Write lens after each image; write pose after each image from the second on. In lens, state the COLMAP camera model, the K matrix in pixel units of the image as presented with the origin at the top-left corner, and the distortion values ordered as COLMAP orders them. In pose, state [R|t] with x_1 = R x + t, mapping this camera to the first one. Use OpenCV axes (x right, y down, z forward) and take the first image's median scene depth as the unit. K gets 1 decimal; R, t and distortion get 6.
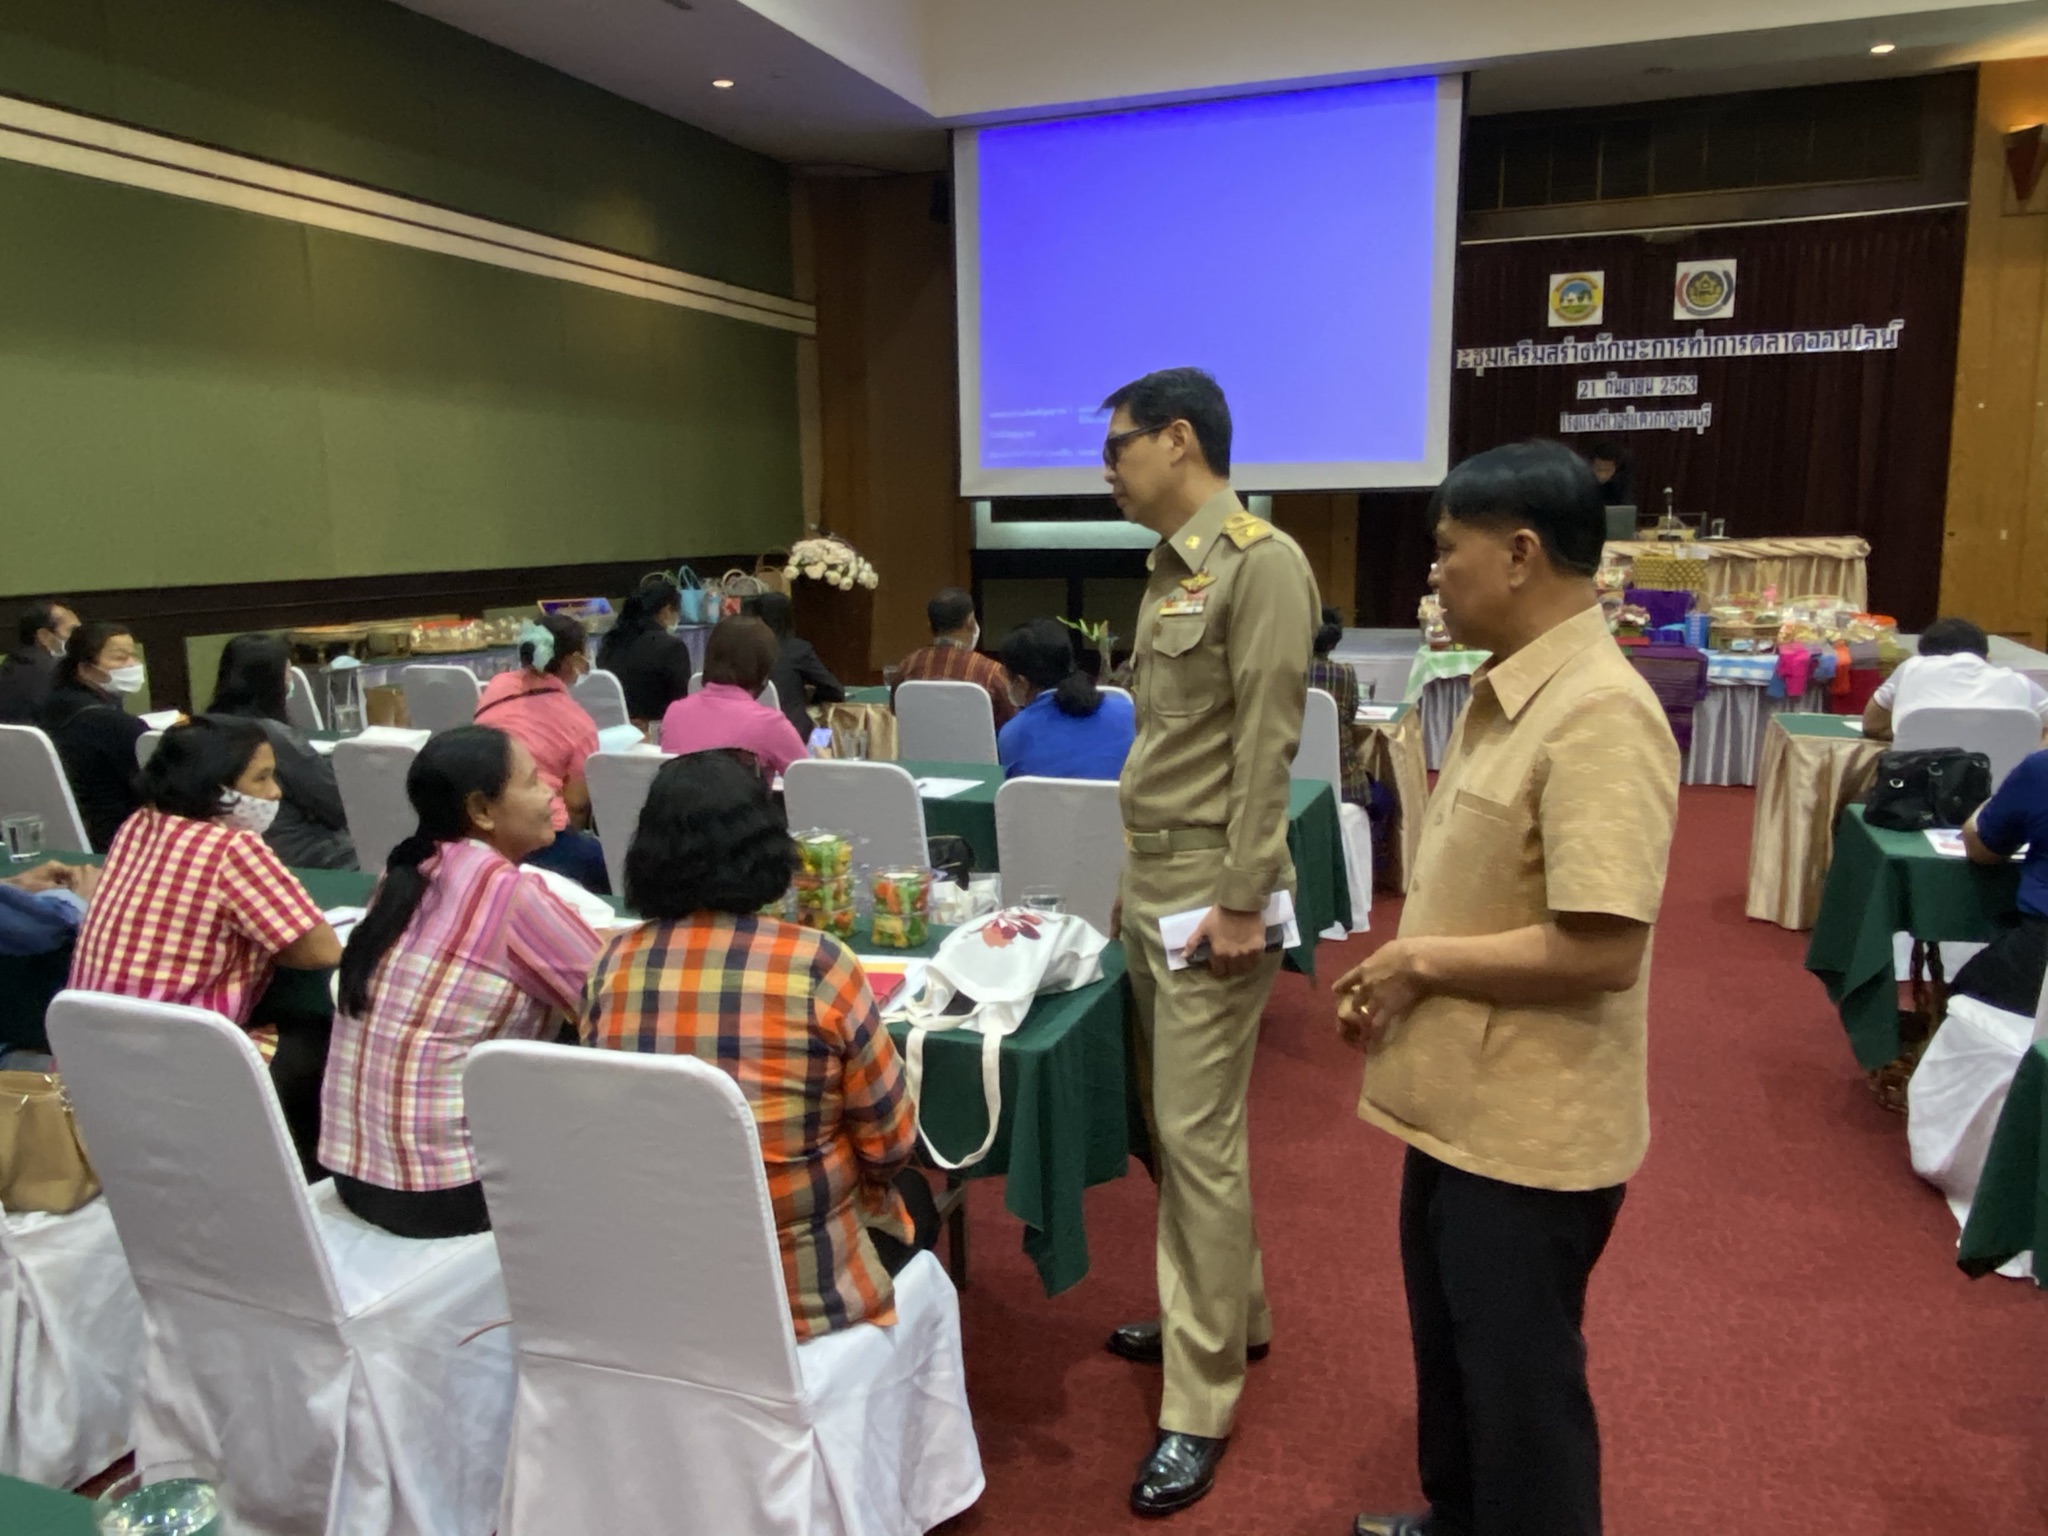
lens RADIAL K [[1538.7, 0, 1012.0], [0, 1538.7, 766.2], [0, 0, 1]] dist [0.080461, -0.110429]
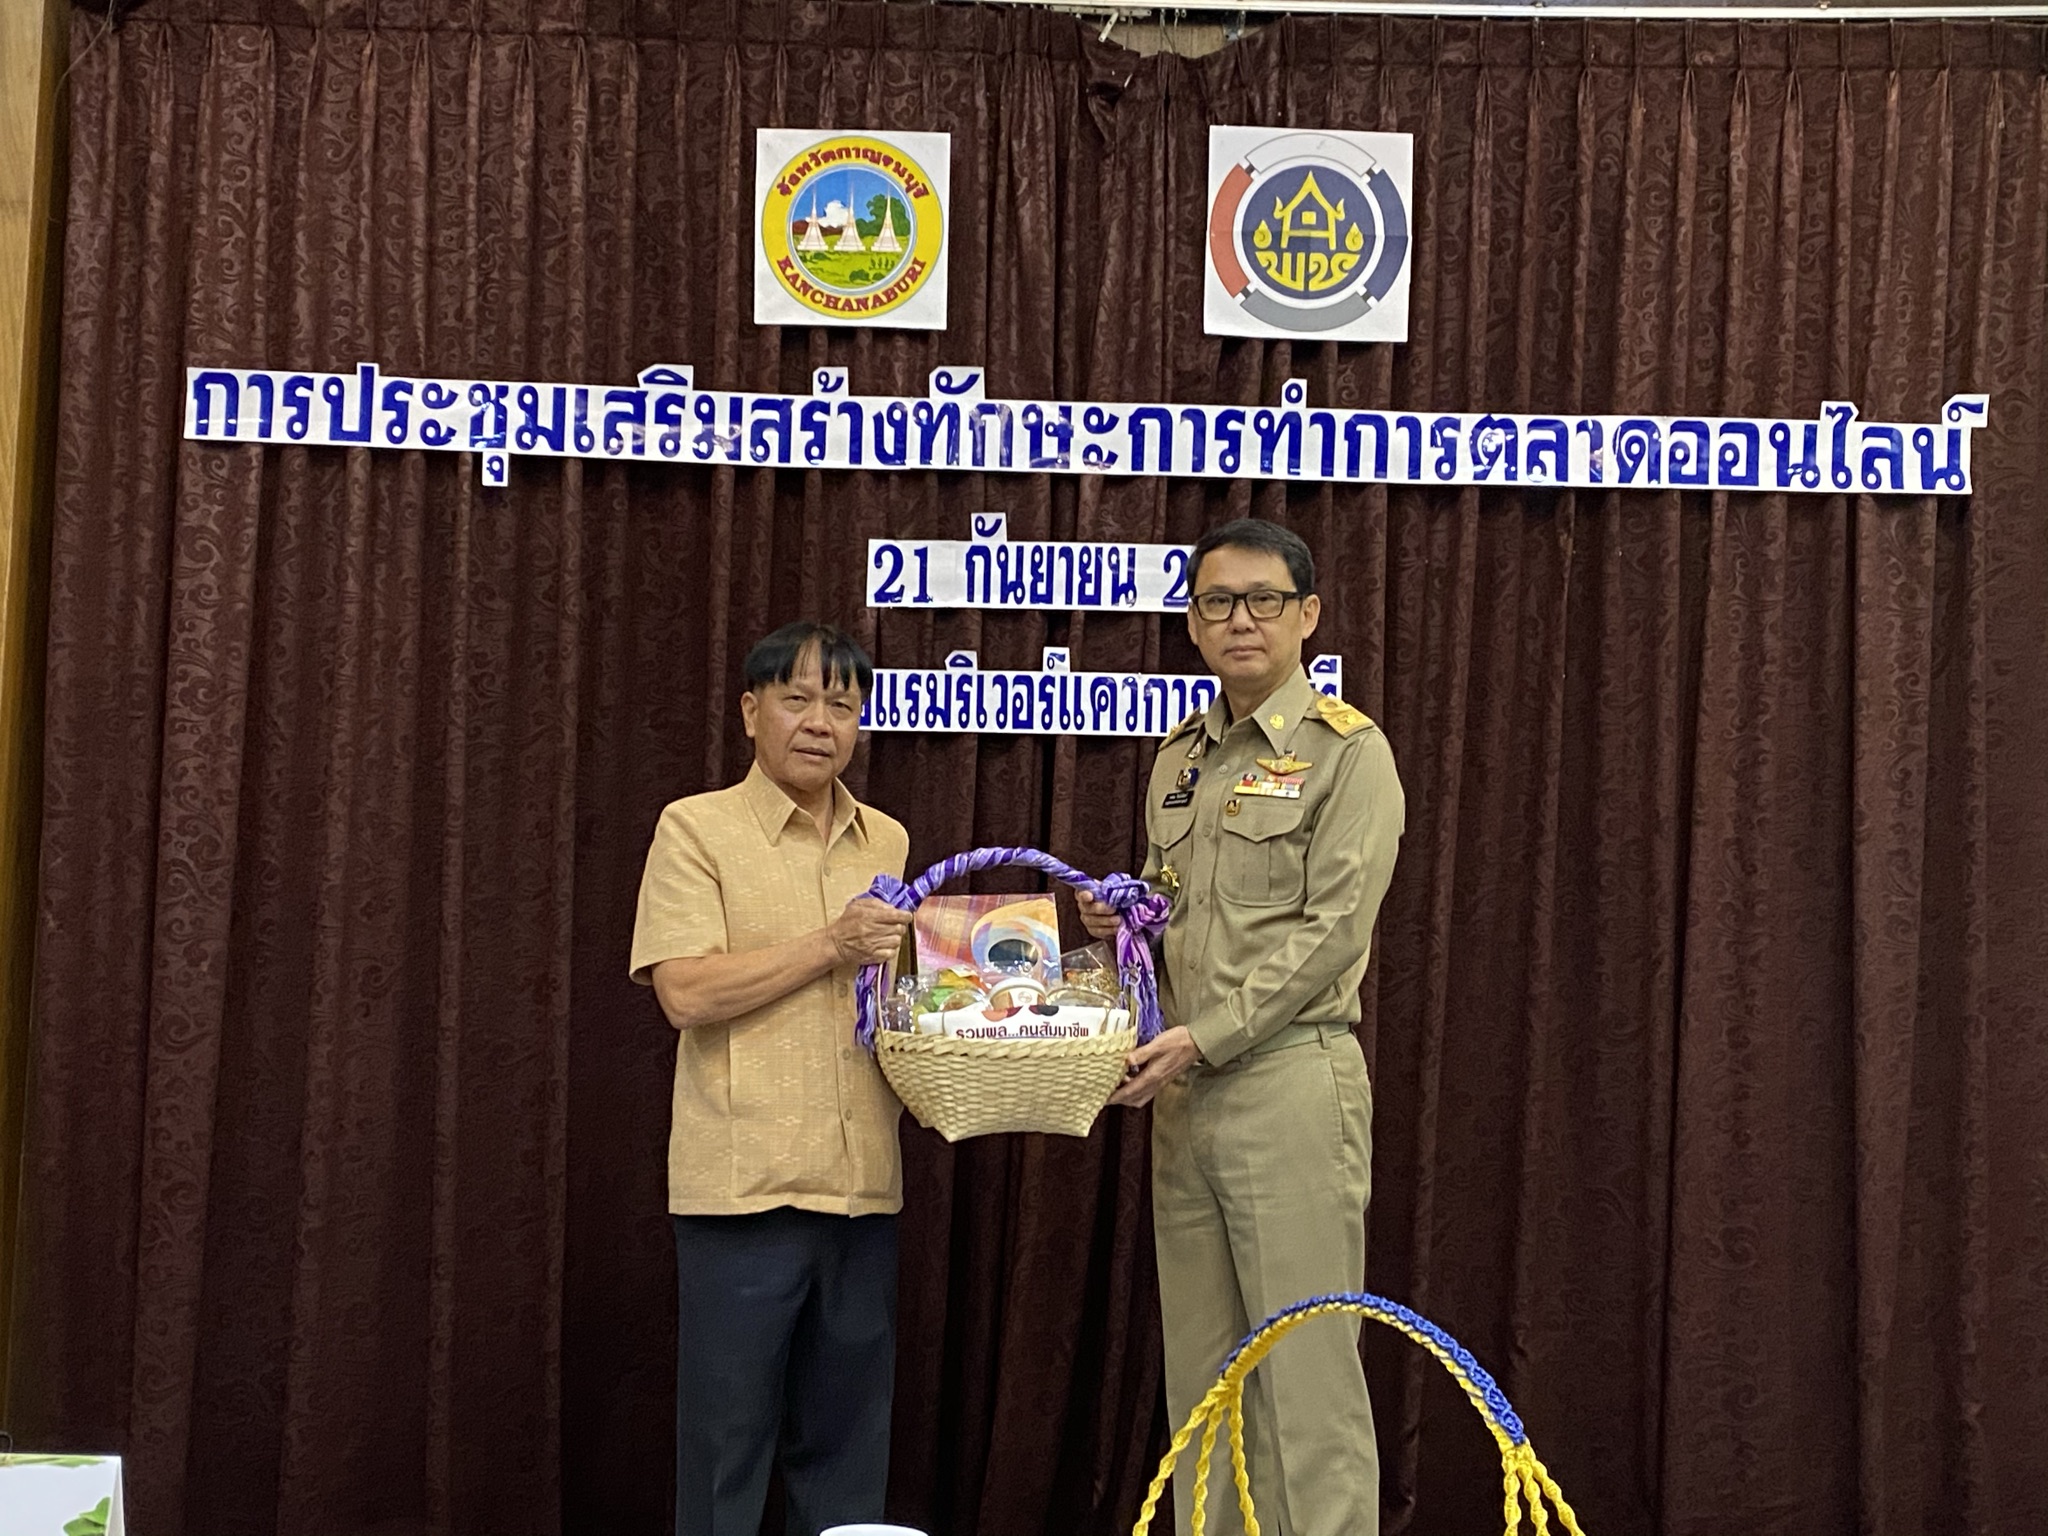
lens RADIAL K [[2752.4, 0, 1028.8], [0, 2752.4, 759.5], [0, 0, 1]] dist [0.238934, -0.866675]
pose [[0.937305, 0.065124, 0.342371, 0.242427], [0.014115, 0.974486, -0.224003, -0.113327], [-0.348224, 0.214791, 0.912472, 0.600966]]
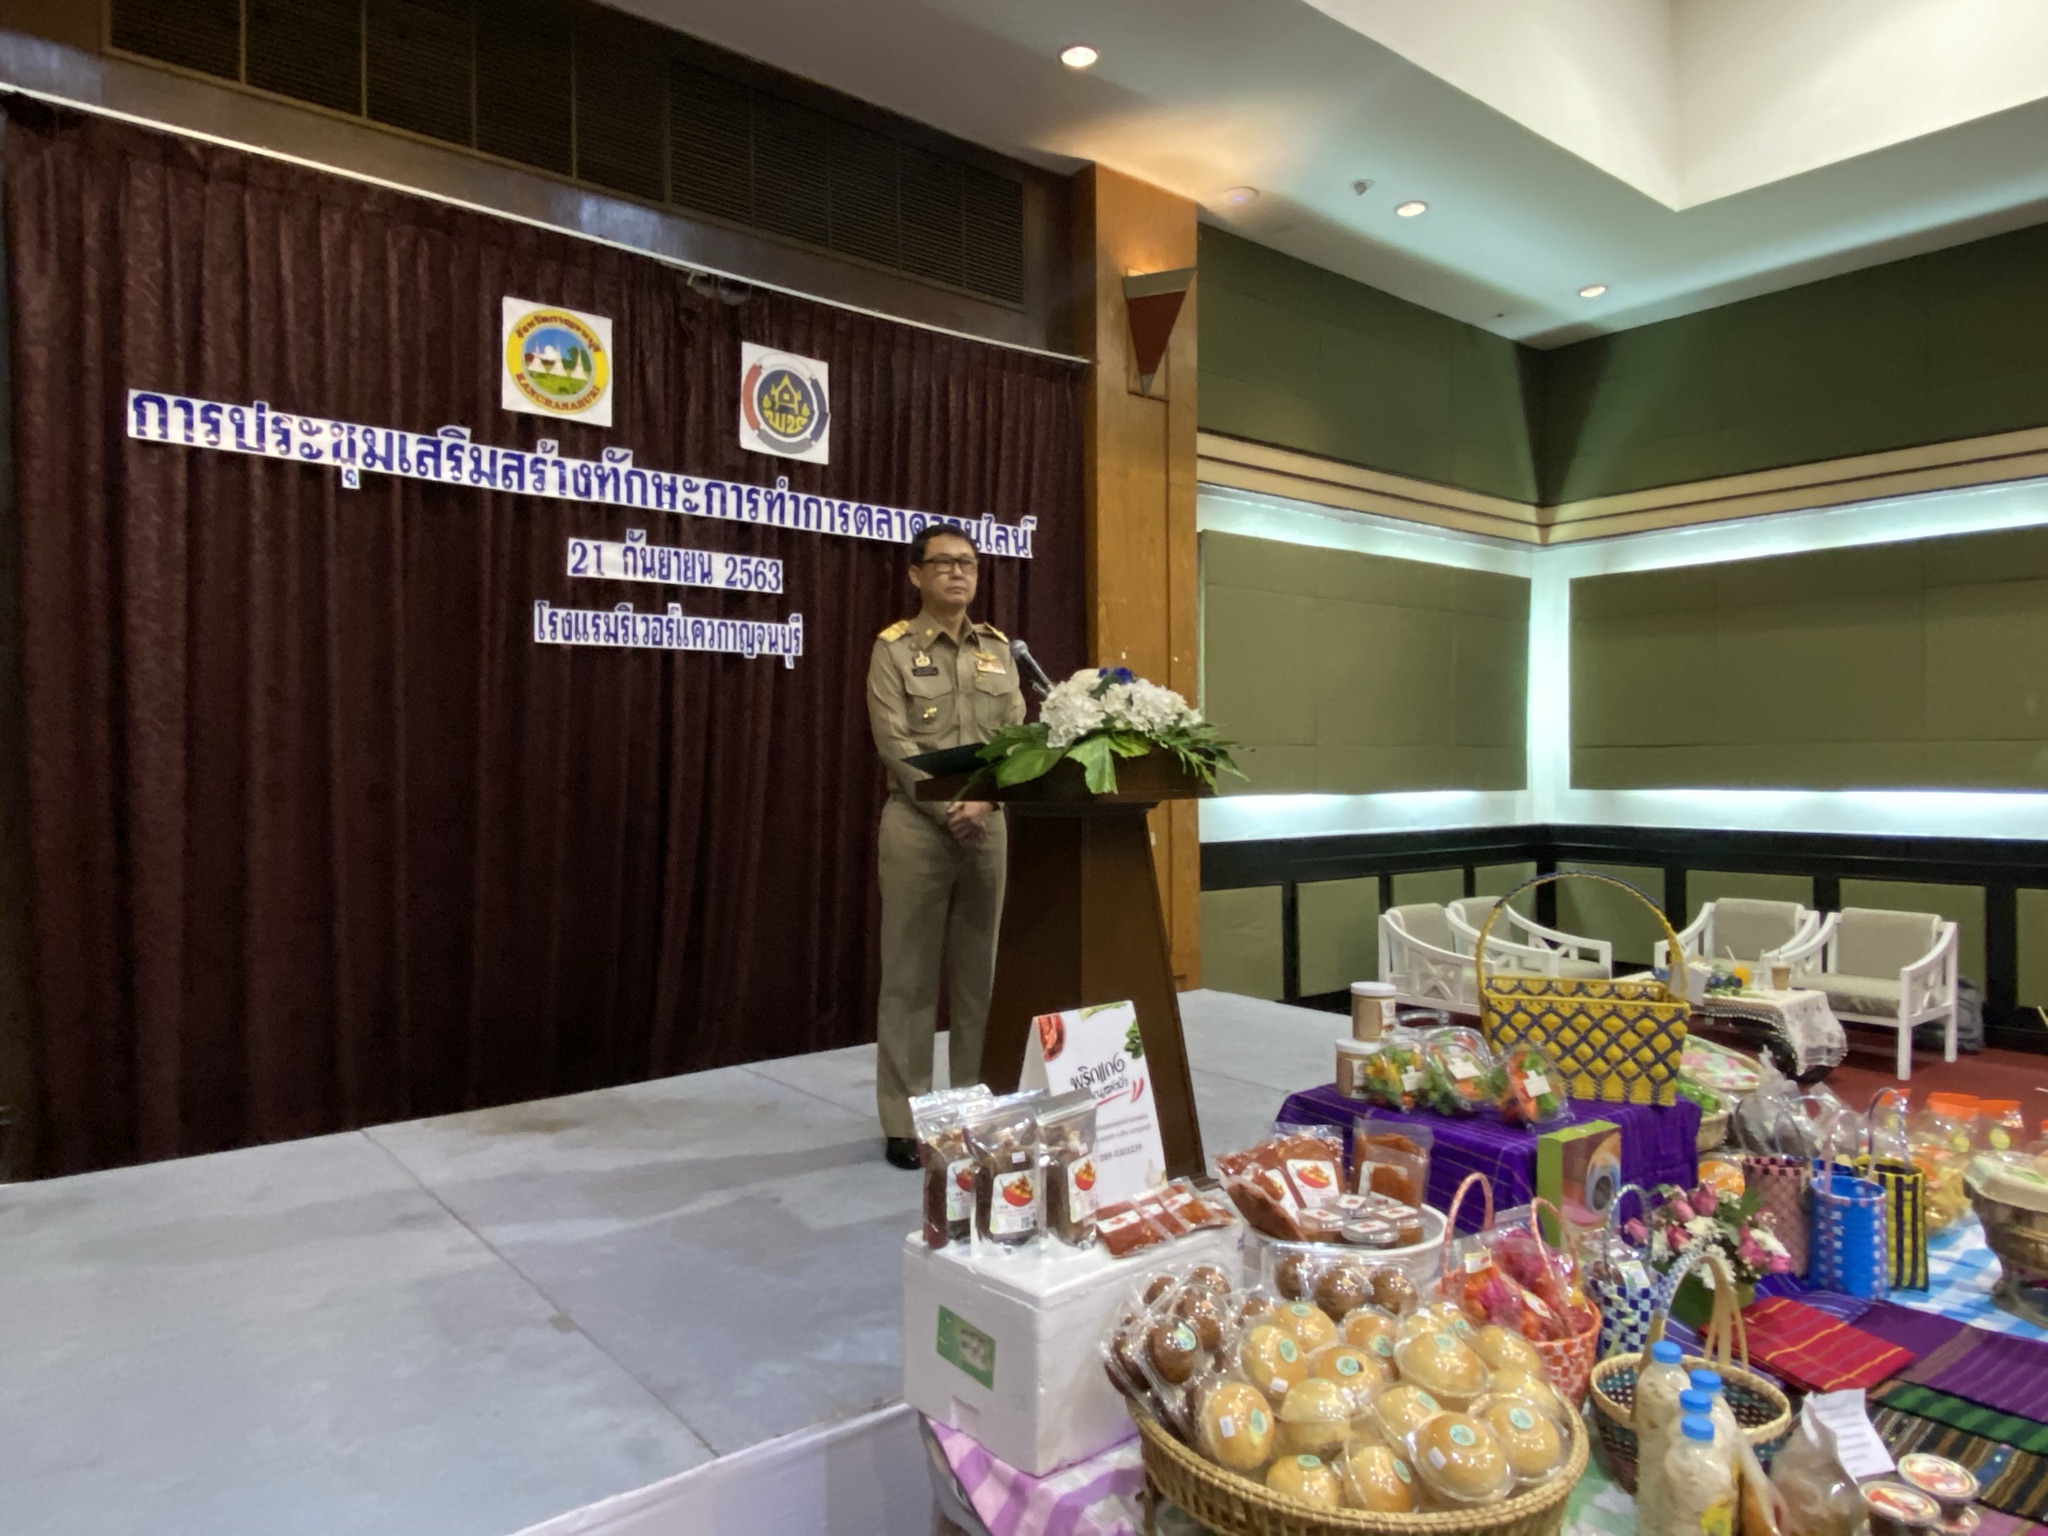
lens RADIAL K [[1312.9, 0, 1025.7], [0, 1312.9, 772.8], [0, 0, 1]] dist [0.098703, -0.129673]
pose [[0.492119, 0.003031, 0.870523, 0.087521], [0.135136, 0.987606, -0.079832, -0.131427], [-0.859975, 0.156926, 0.485610, 0.719839]]
